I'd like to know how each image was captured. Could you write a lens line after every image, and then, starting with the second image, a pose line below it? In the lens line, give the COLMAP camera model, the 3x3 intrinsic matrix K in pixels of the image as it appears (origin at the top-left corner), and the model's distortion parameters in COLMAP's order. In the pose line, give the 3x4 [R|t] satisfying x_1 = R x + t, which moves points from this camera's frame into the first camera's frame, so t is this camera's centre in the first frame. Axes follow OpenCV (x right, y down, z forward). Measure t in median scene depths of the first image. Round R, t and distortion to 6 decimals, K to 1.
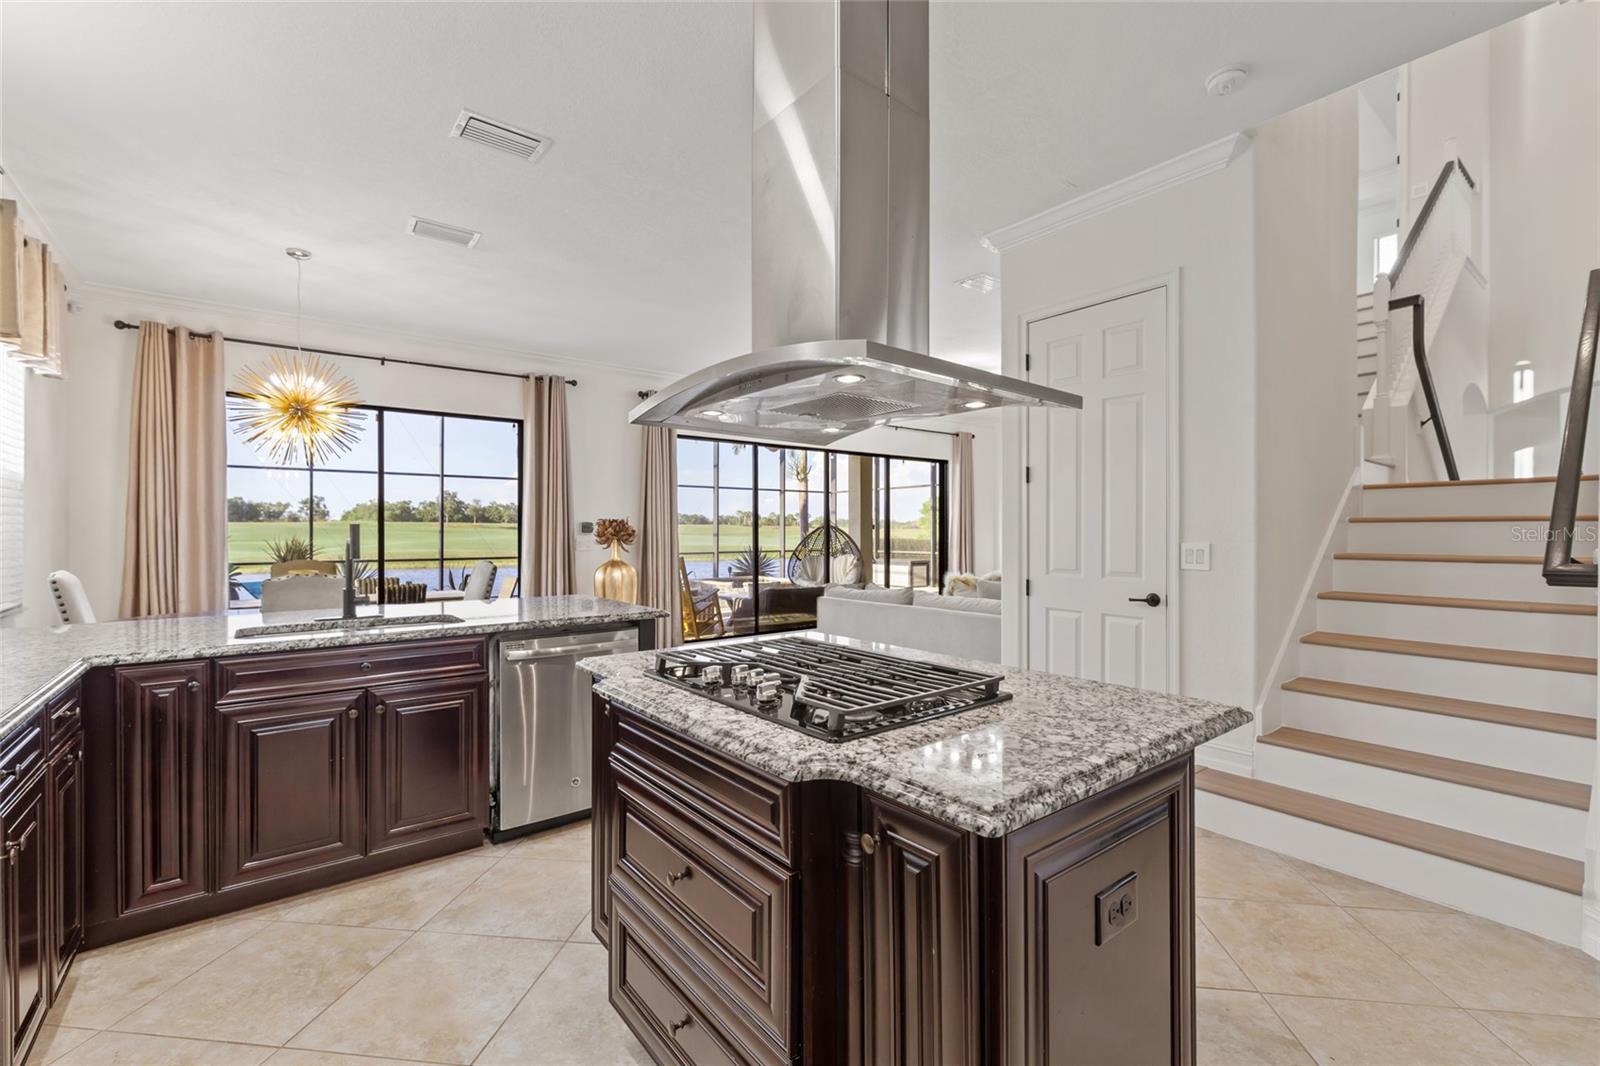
lens RADIAL K [[689.7, 0, 800.0], [0, 689.7, 533.0], [0, 0, 1]] dist [0.001680, 0.000085]
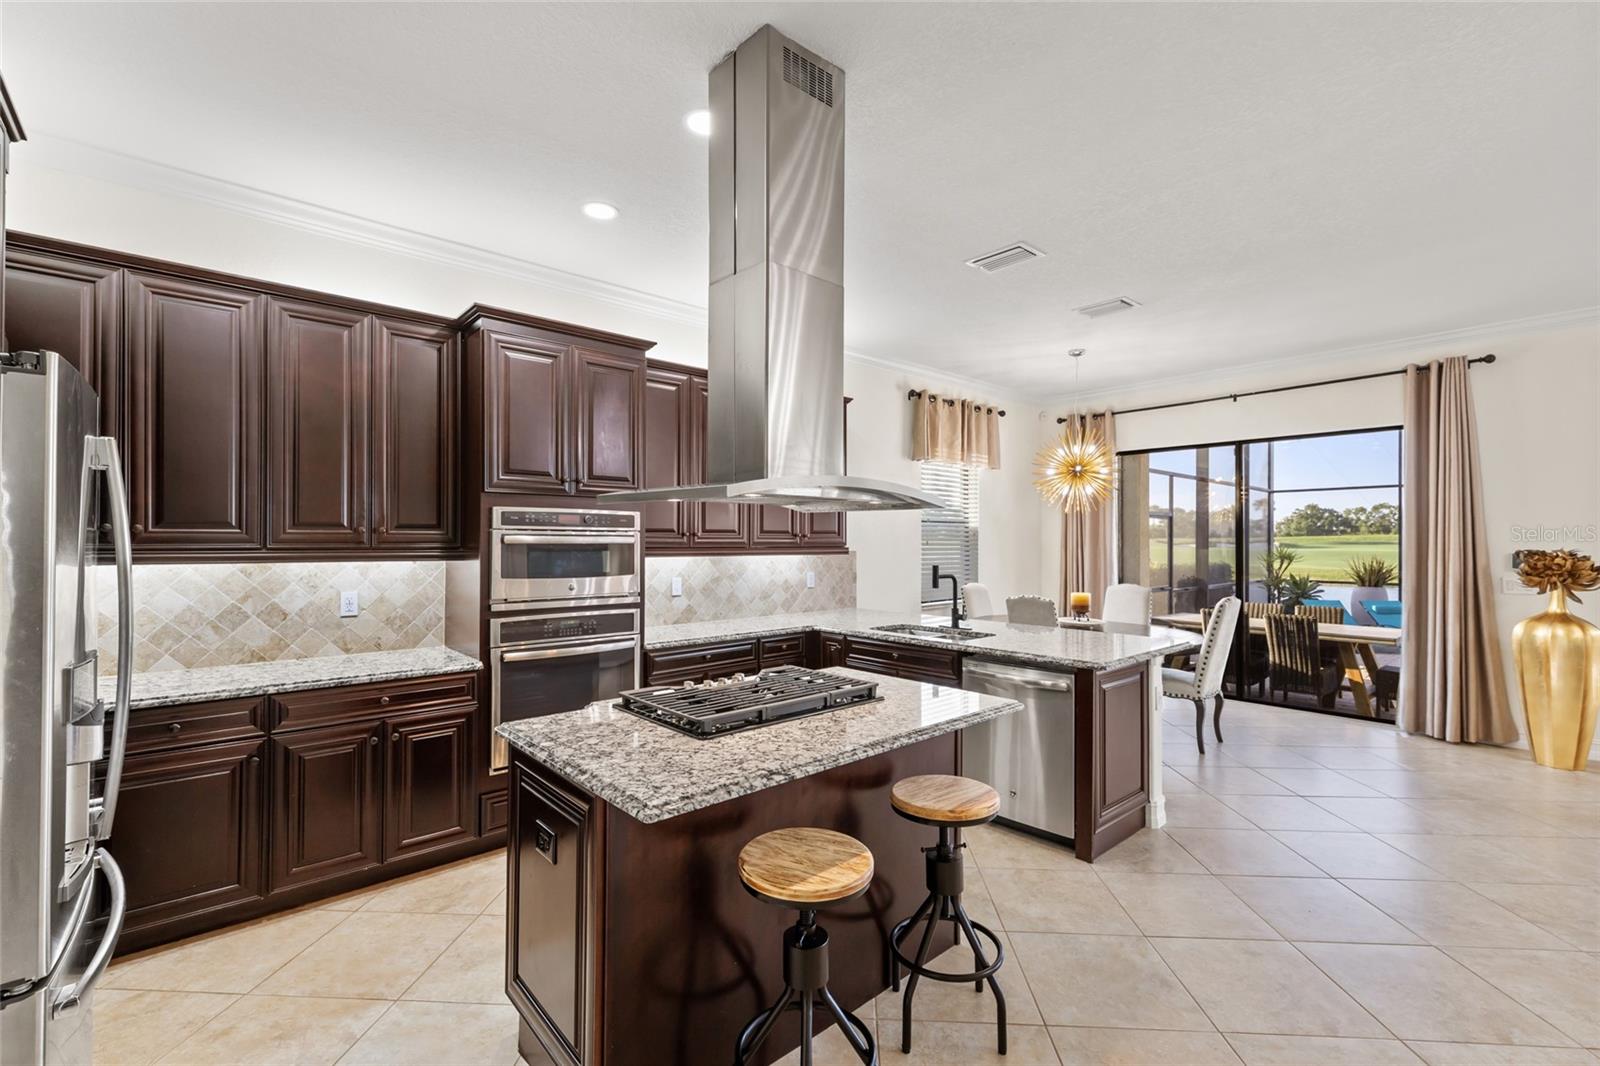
lens RADIAL K [[691.1, 0, 803.0], [0, 691.1, 537.4], [0, 0, 1]] dist [0.001926, 0.000244]
pose [[0.065553, -0.005611, -0.997833, 0.353198], [-0.003116, 0.999978, -0.005828, -0.026589], [0.997844, 0.003491, 0.065534, 0.249042]]
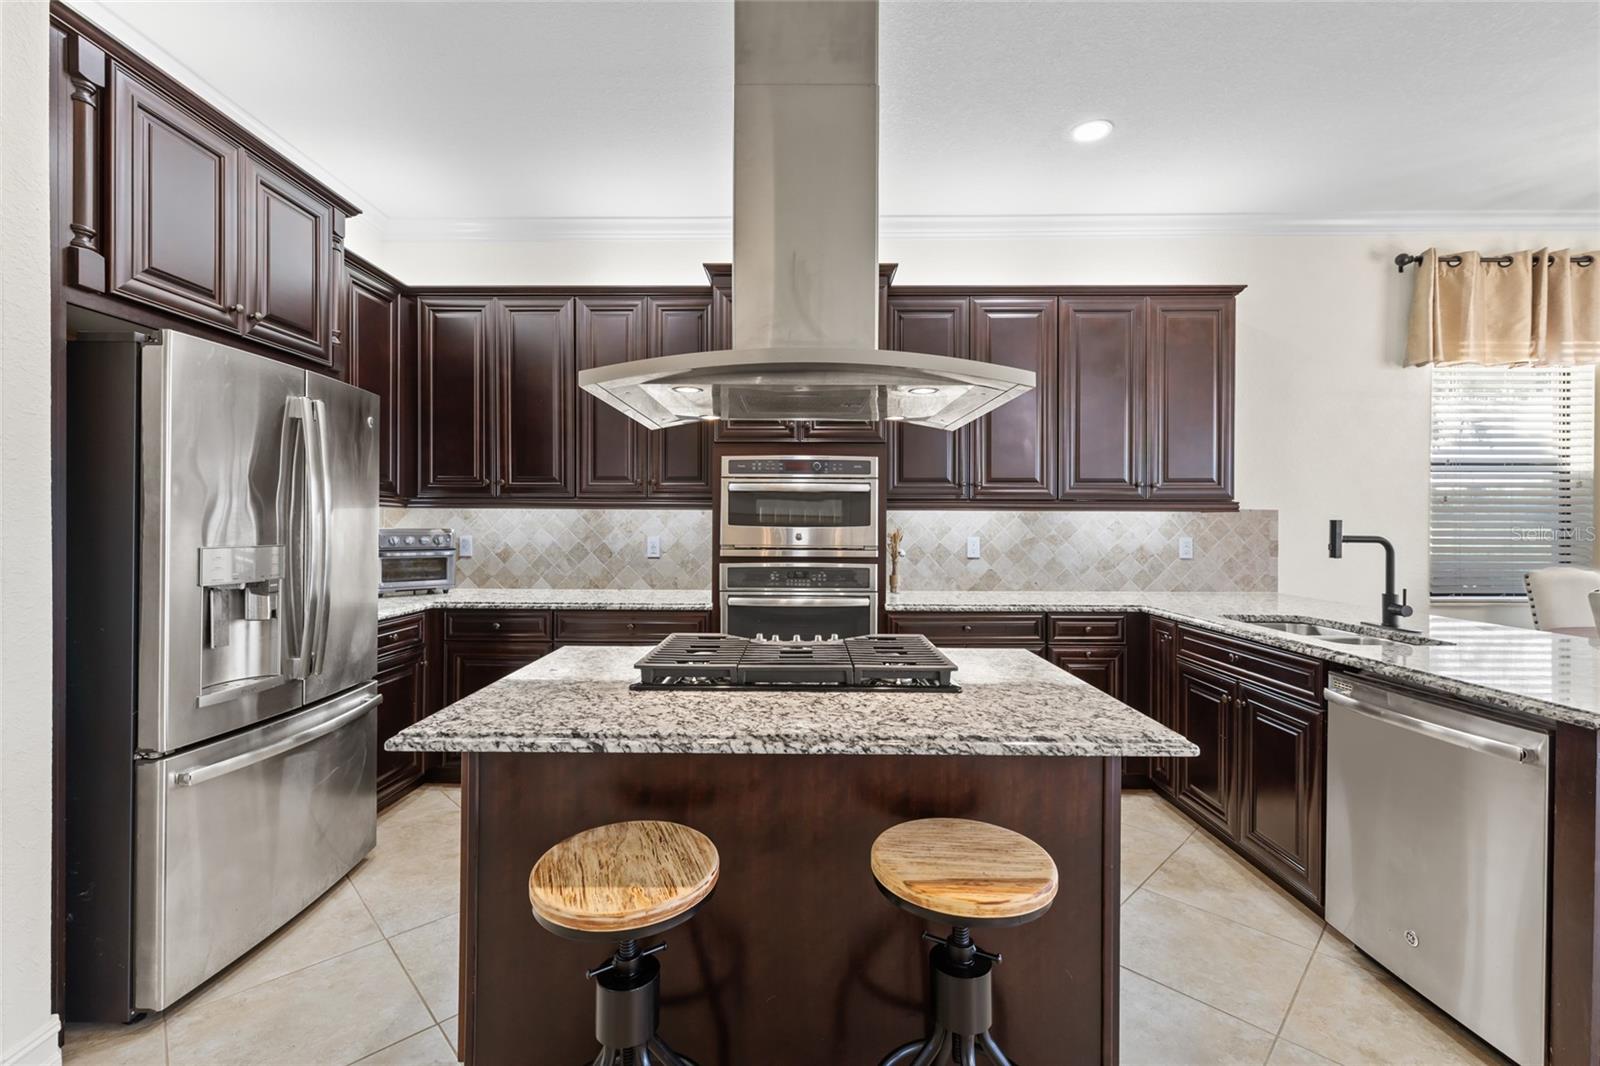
lens RADIAL K [[687.2, 0, 796.2], [0, 687.2, 522.7], [0, 0, 1]] dist [0.000997, 0.000005]
pose [[-0.626510, -0.002293, -0.779410, 0.216125], [-0.004904, 0.999987, 0.001001, -0.002798], [0.779398, 0.004449, -0.626513, 0.416300]]
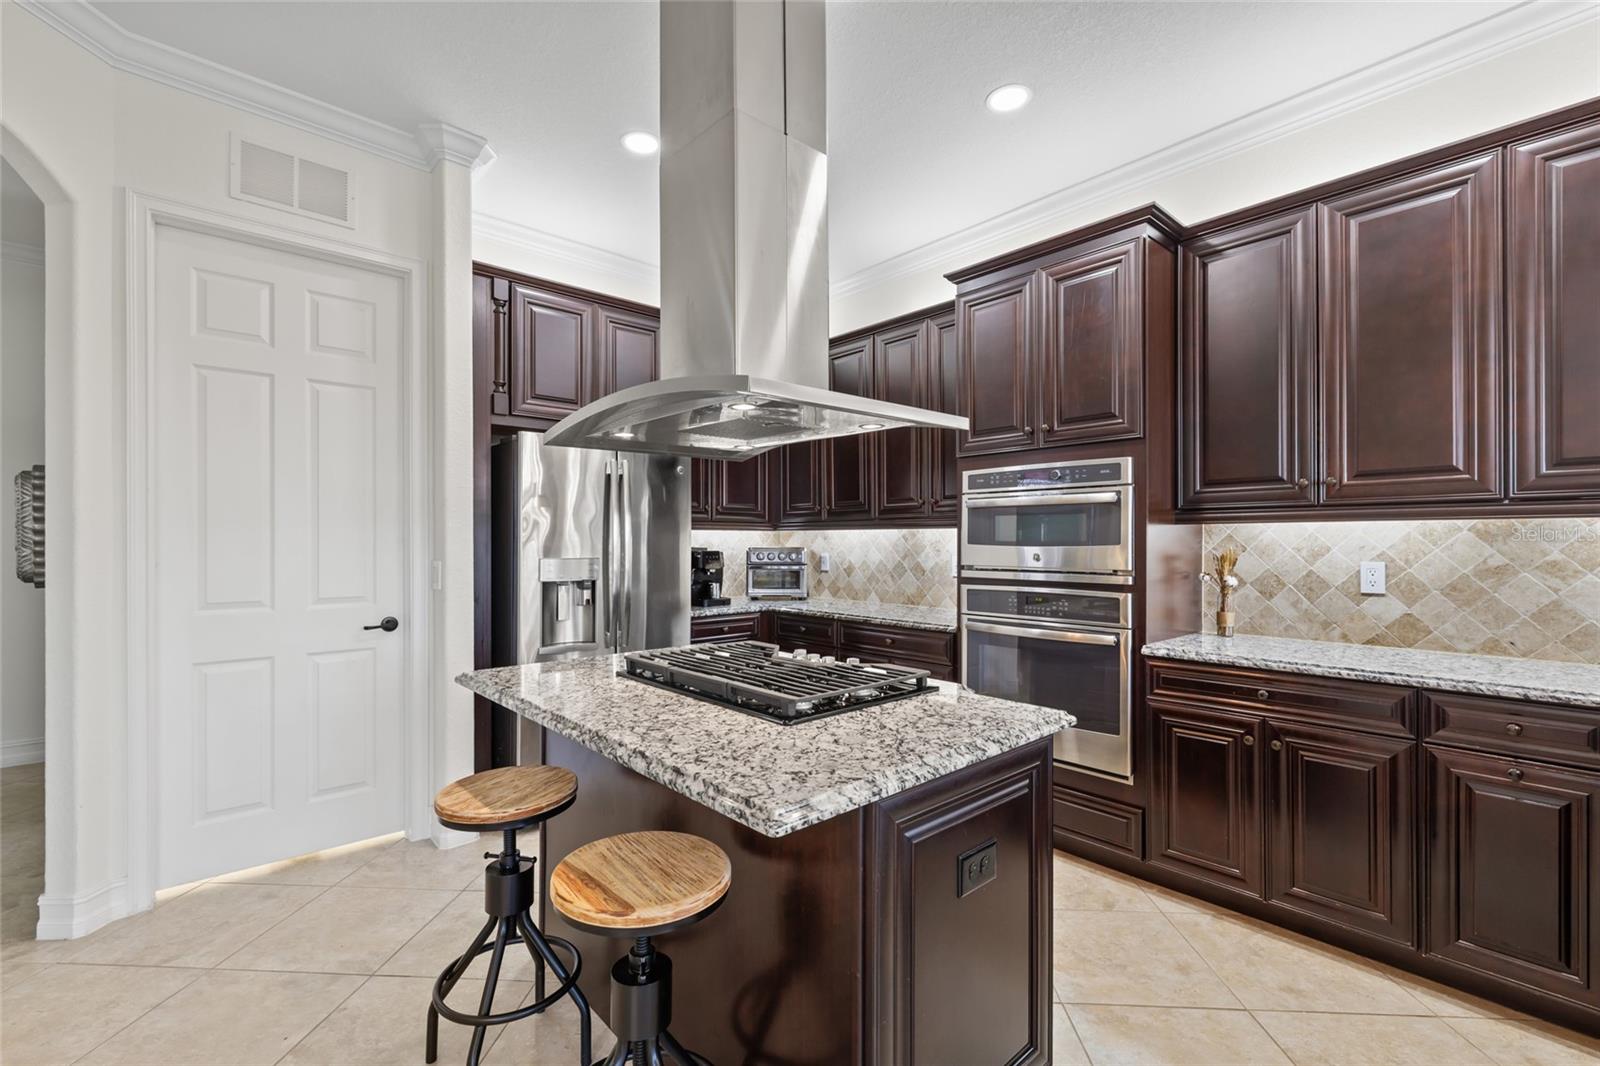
lens RADIAL K [[694.2, 0, 793.4], [0, 694.2, 540.6], [0, 0, 1]] dist [0.000213, 0.000145]
pose [[-0.998108, 0.001336, -0.061466, 0.011562], [0.001278, 0.999999, 0.000978, -0.003310], [0.061467, 0.000897, -0.998109, 0.529942]]
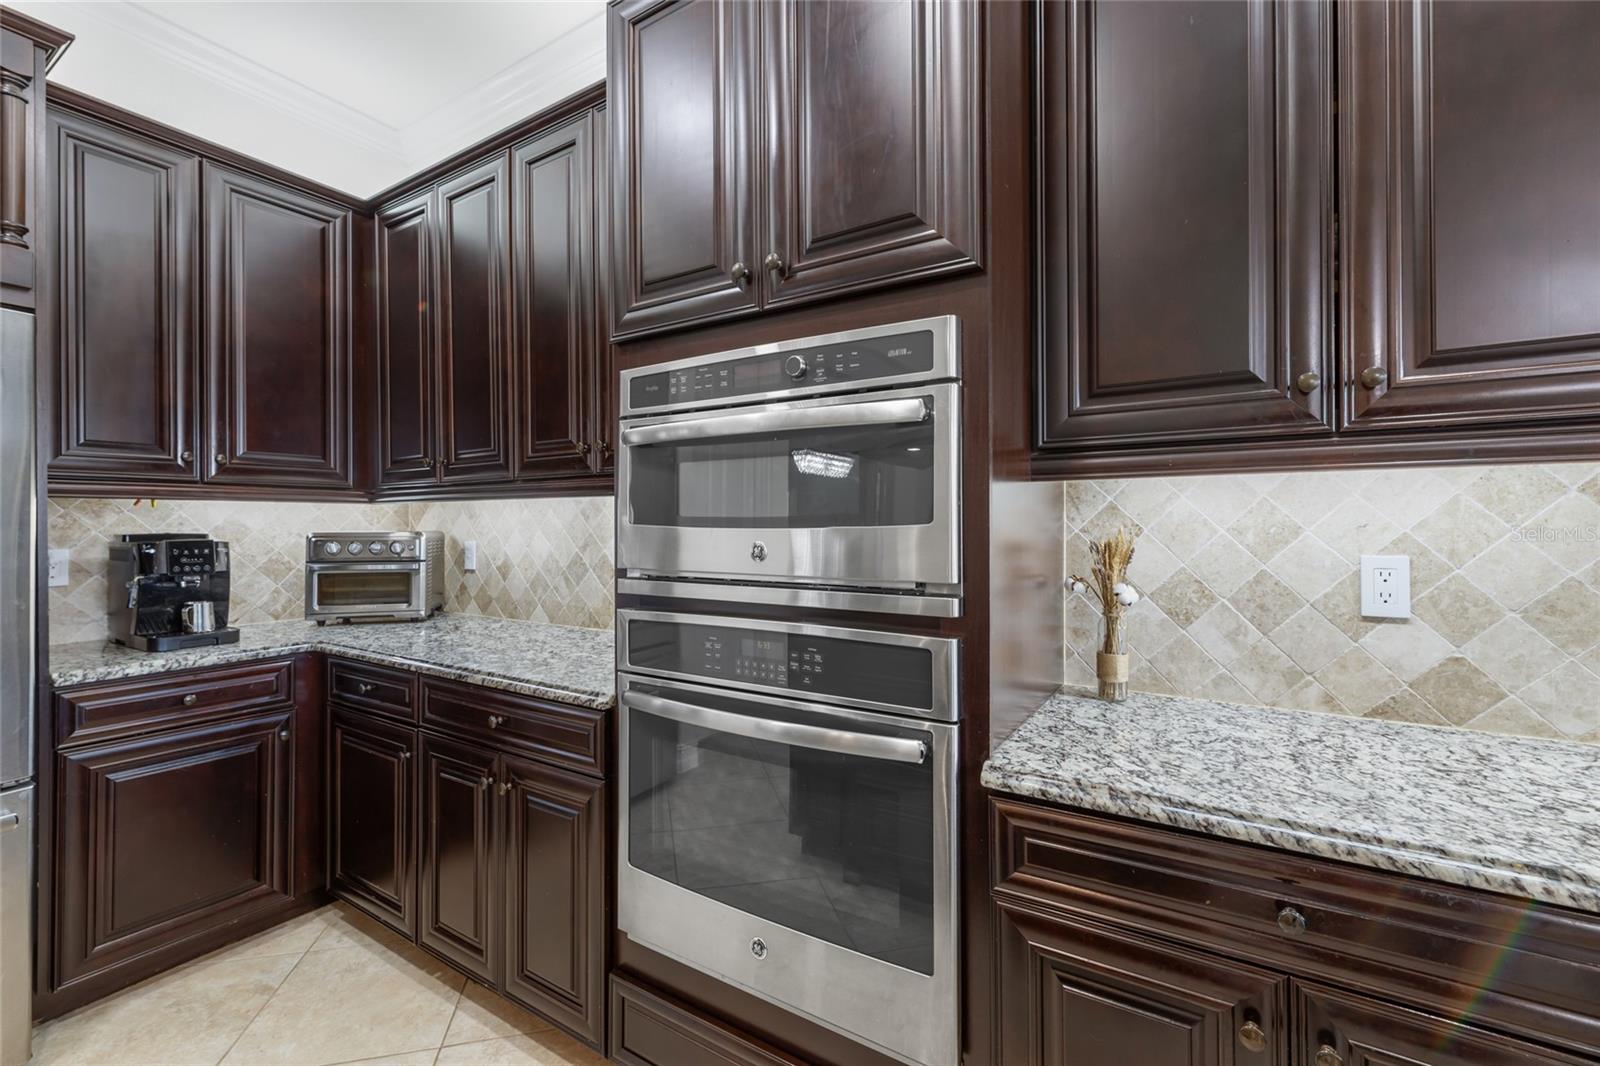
lens RADIAL K [[687.2, 0, 796.2], [0, 687.2, 522.7], [0, 0, 1]] dist [0.000997, 0.000005]
pose [[-0.941980, 0.004370, -0.335641, -0.110117], [0.004237, 0.999990, 0.001128, -0.000766], [0.335643, -0.000360, -0.941989, 0.295340]]
